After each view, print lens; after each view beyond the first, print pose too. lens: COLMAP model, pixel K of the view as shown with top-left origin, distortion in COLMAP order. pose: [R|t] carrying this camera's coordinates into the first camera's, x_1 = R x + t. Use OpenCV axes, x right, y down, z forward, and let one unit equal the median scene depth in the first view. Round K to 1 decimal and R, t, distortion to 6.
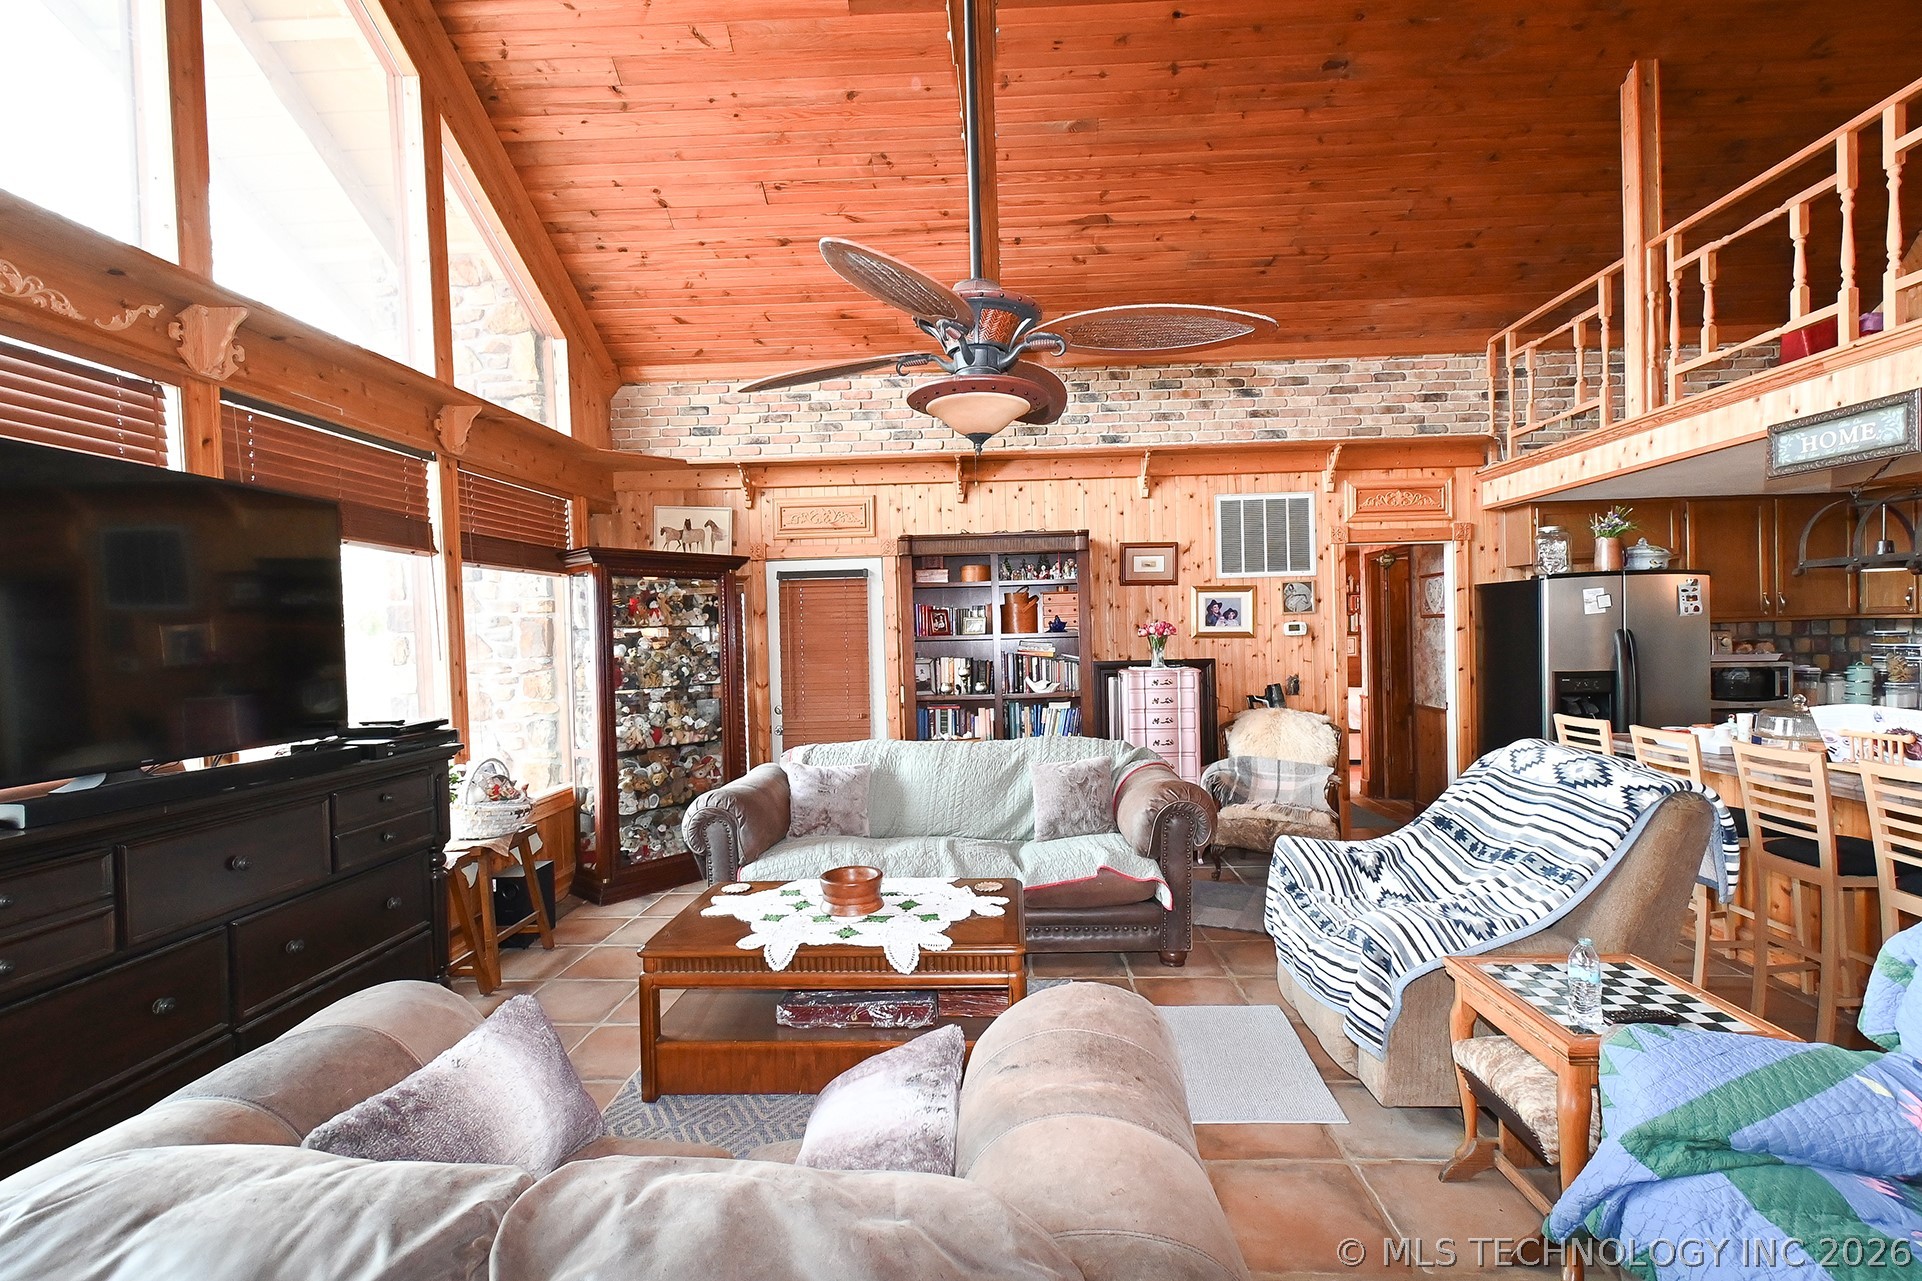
lens RADIAL K [[860.2, 0, 972.5], [0, 860.2, 645.2], [0, 0, 1]] dist [0.000416, 0.000091]
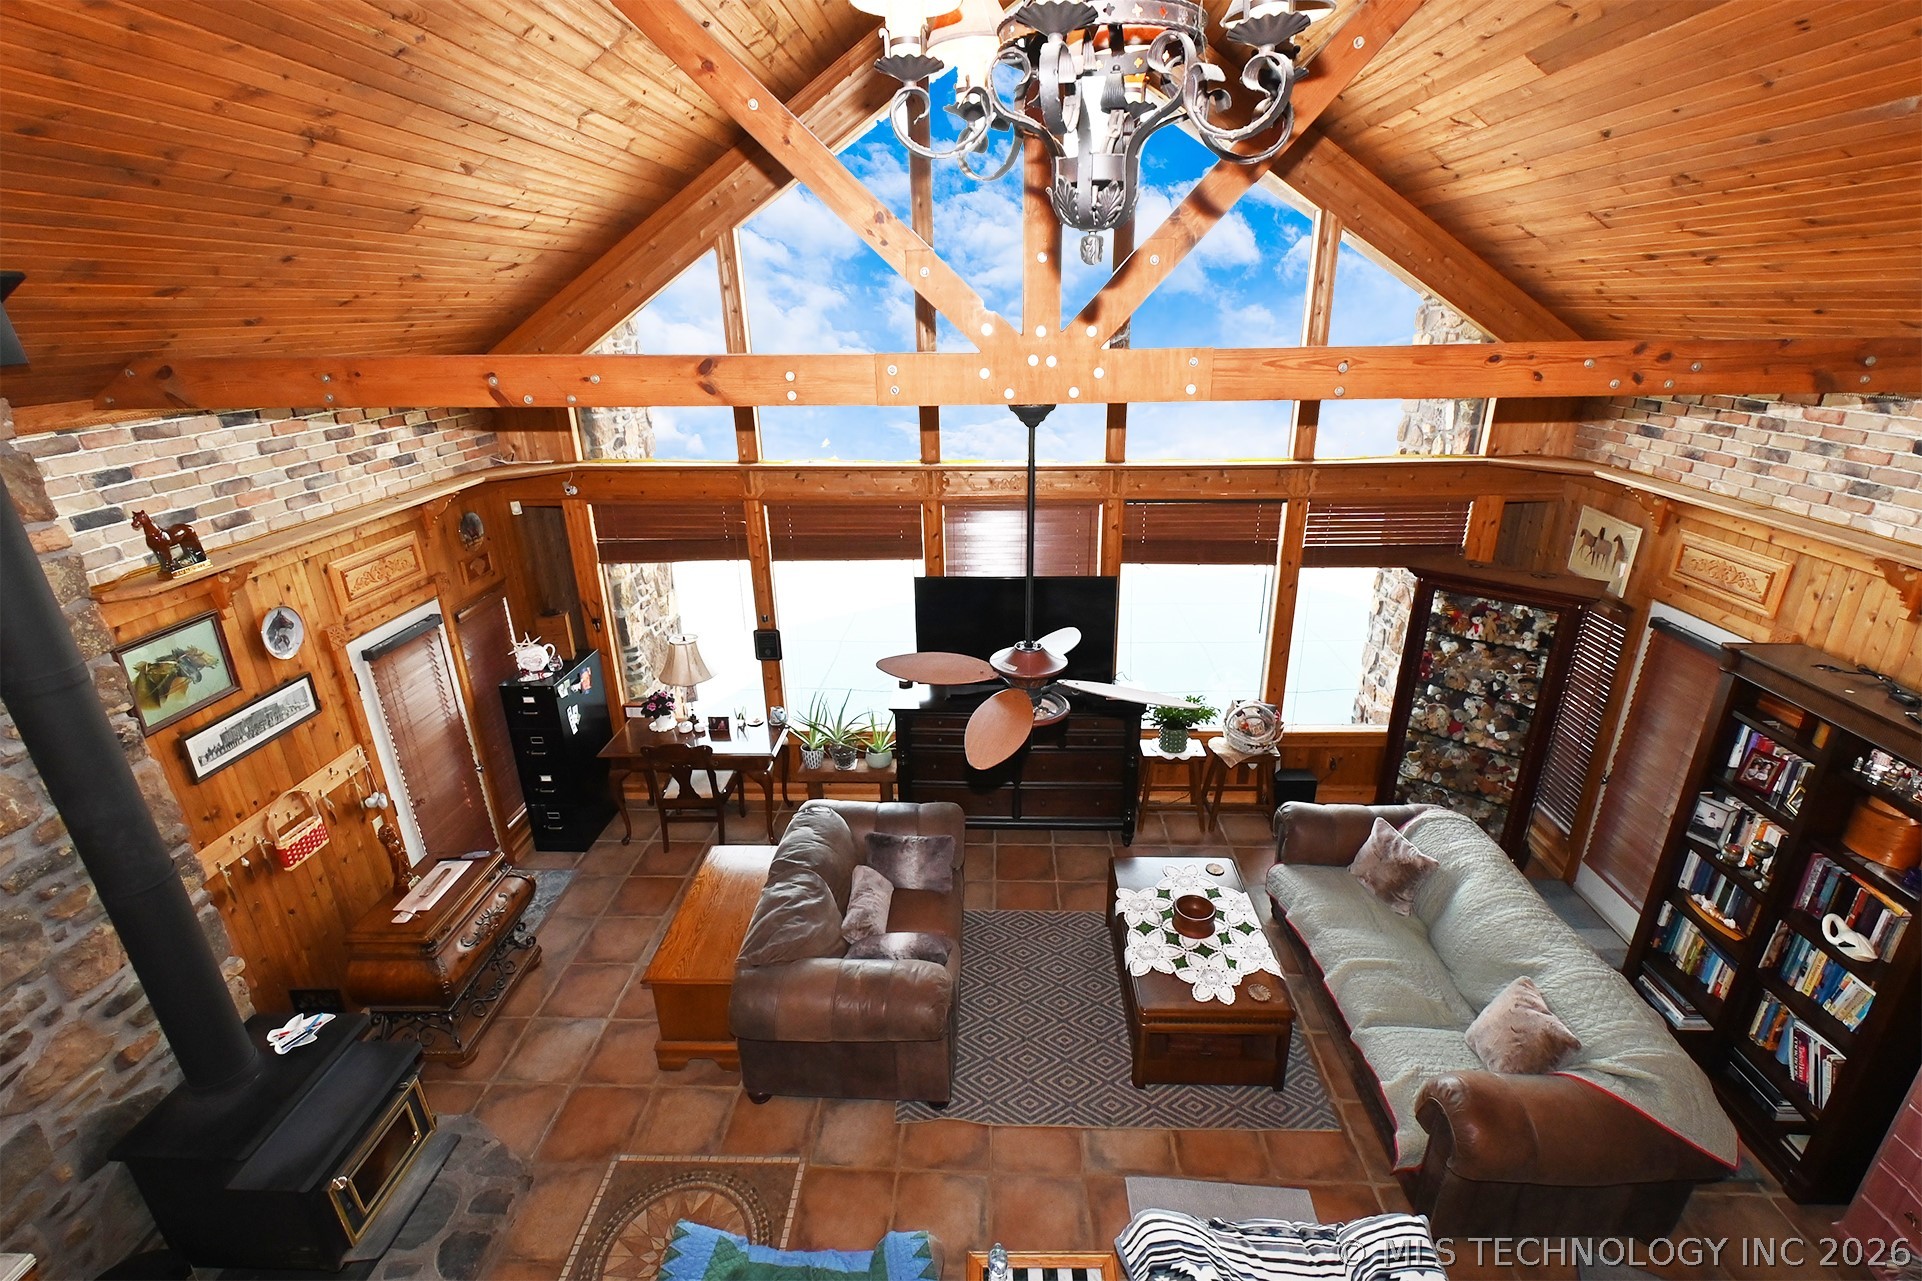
lens RADIAL K [[860.2, 0, 971.8], [0, 860.2, 636.5], [0, 0, 1]] dist [0.000416, 0.000091]
pose [[0.000486, 0.380977, -0.924584, 0.632001], [-0.002988, 0.924581, 0.380974, -0.436838], [0.999995, 0.002578, 0.001587, 0.370943]]
